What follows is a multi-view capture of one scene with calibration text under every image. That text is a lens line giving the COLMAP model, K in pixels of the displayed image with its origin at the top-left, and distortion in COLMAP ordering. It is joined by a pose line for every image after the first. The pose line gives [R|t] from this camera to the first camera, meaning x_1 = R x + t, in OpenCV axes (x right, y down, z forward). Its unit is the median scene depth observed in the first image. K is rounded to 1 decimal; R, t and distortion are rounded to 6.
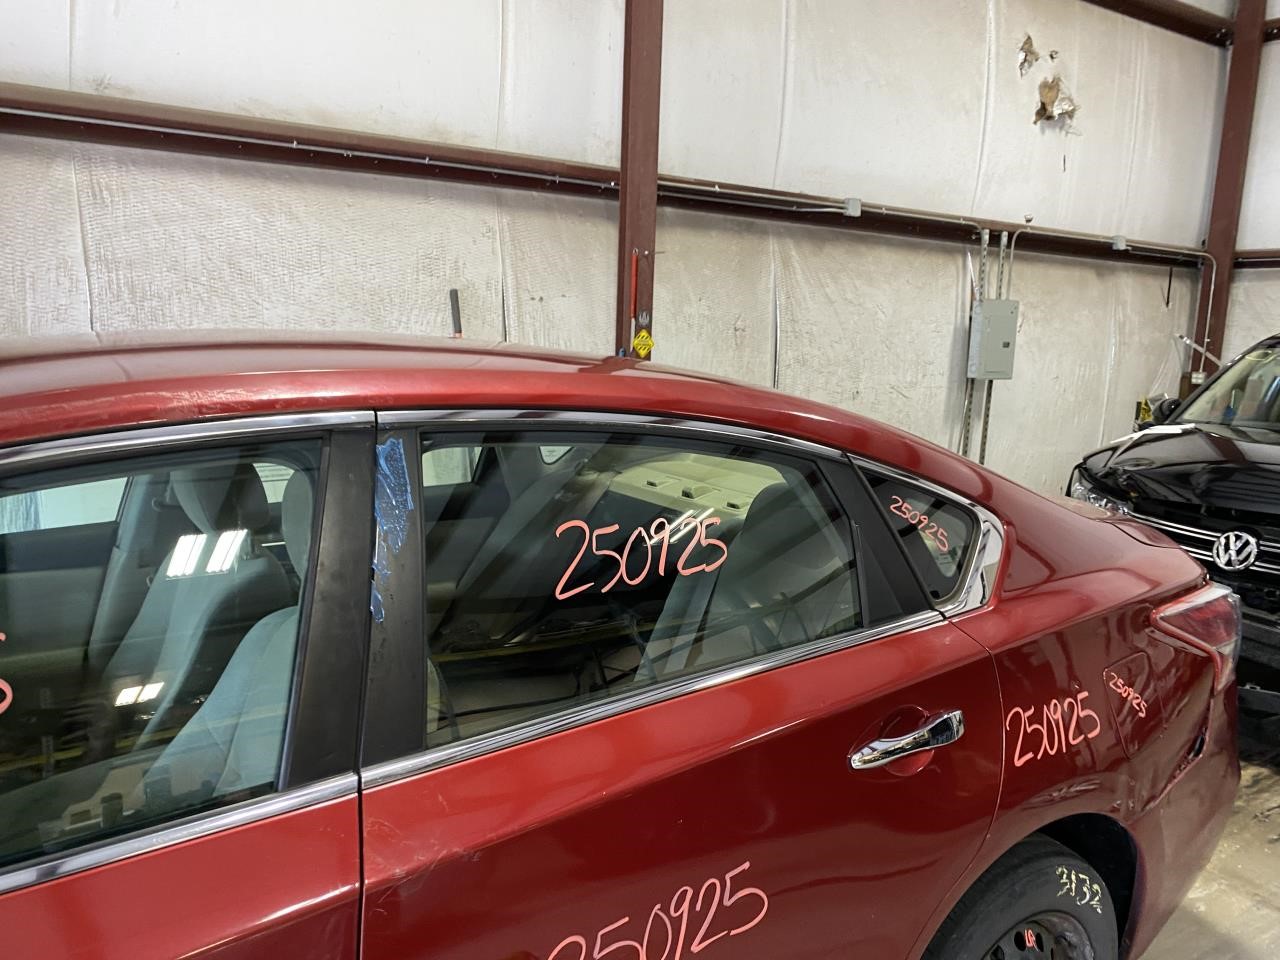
lens RADIAL K [[960.6, 0, 638.4], [0, 960.6, 481.7], [0, 0, 1]] dist [0.022587, -0.026922]
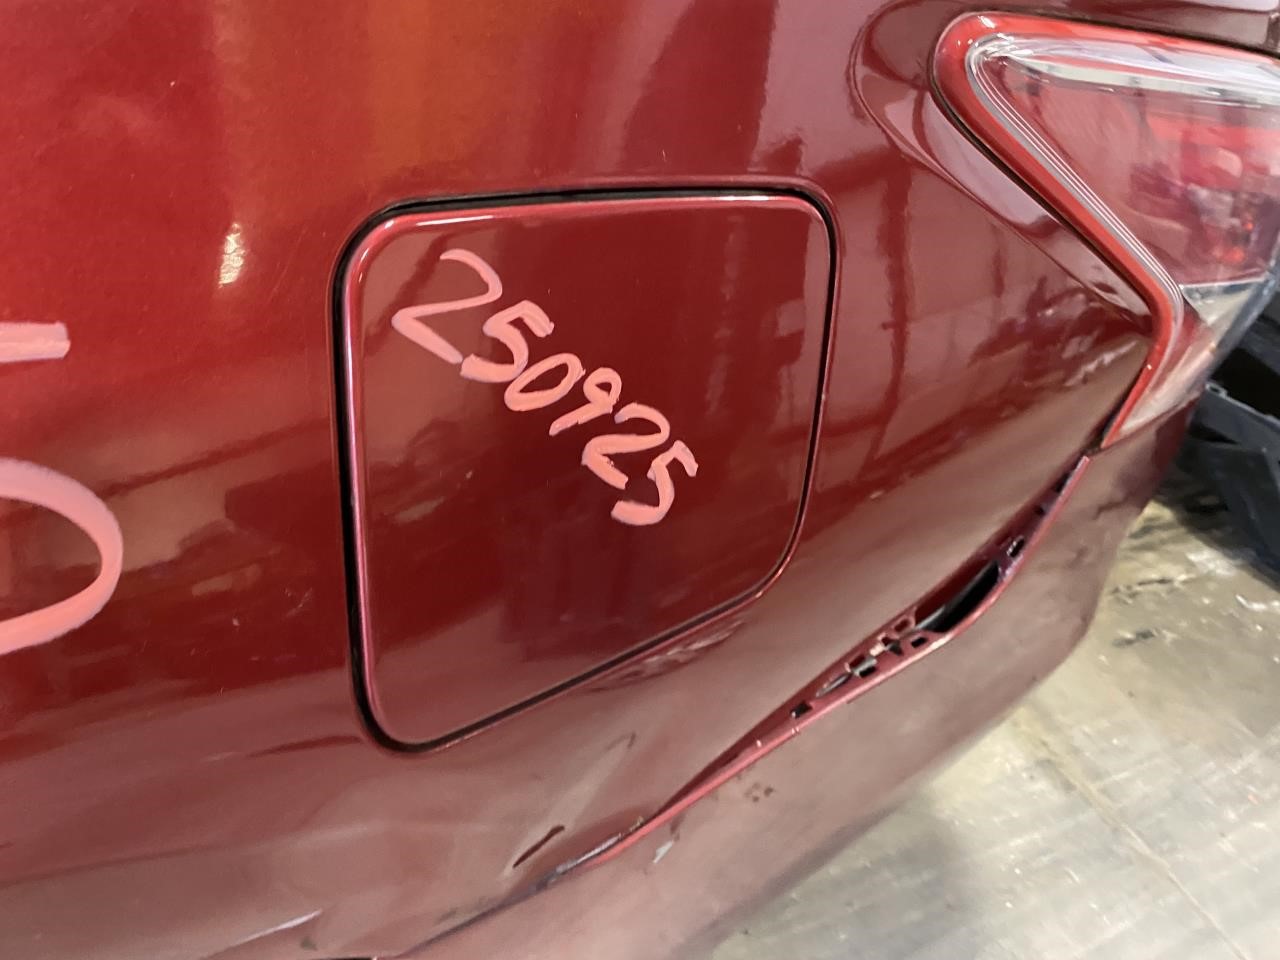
lens RADIAL K [[960.6, 0, 635.6], [0, 960.6, 474.5], [0, 0, 1]] dist [0.022587, -0.026922]
pose [[0.973251, 0.219460, 0.067975, 0.198872], [-0.226798, 0.870498, 0.436801, 0.060579], [0.036688, -0.440534, 0.896986, 0.328615]]
